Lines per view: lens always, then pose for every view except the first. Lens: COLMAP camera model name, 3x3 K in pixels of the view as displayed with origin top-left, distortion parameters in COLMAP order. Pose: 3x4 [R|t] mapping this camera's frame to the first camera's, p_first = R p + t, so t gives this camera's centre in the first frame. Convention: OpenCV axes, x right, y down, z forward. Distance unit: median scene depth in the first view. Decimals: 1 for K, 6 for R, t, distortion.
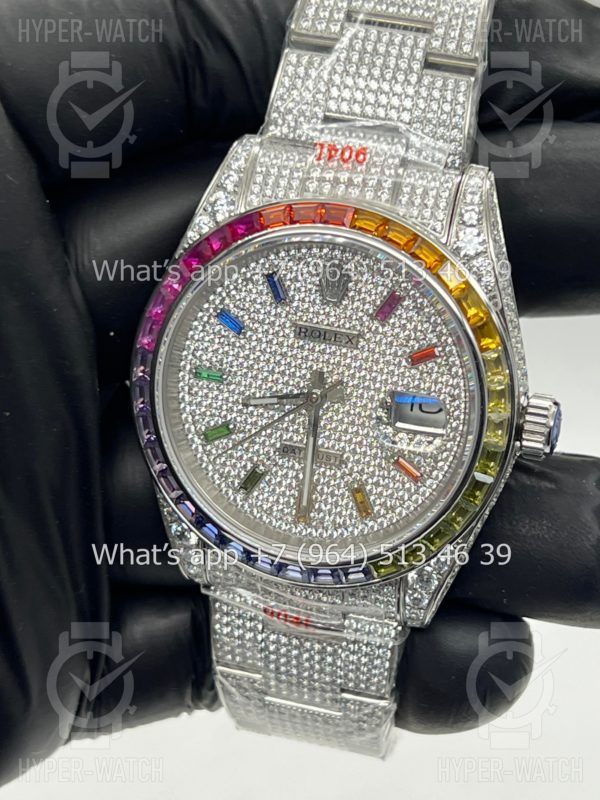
lens RADIAL K [[1875.0, 0, 305.8], [0, 1875.0, 397.8], [0, 0, 1]] dist [0.140133, 0.000000]
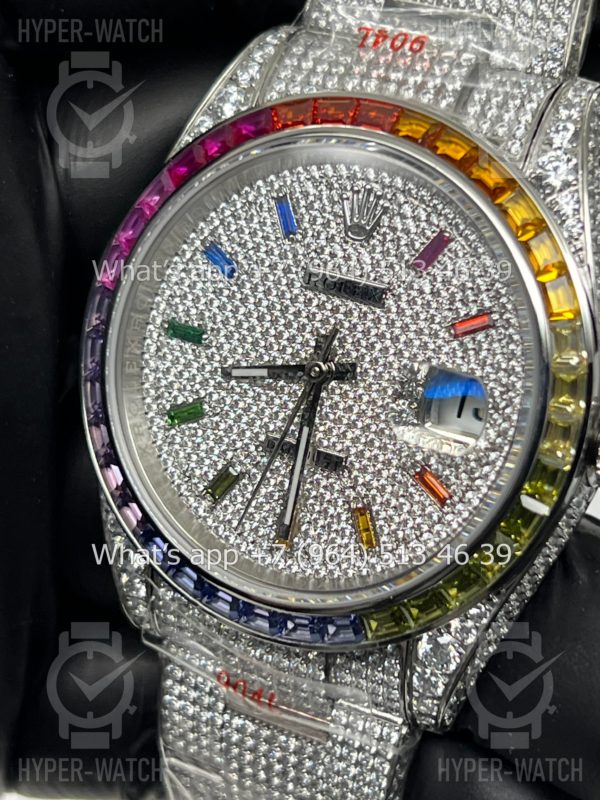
lens RADIAL K [[1875.0, 0, 317.5], [0, 1875.0, 402.2], [0, 0, 1]] dist [0.140133, 0.000000]
pose [[0.981054, 0.117069, -0.154366, 0.115673], [-0.137705, 0.981831, -0.130560, 0.103403], [0.136277, 0.149344, 0.979349, 0.302857]]
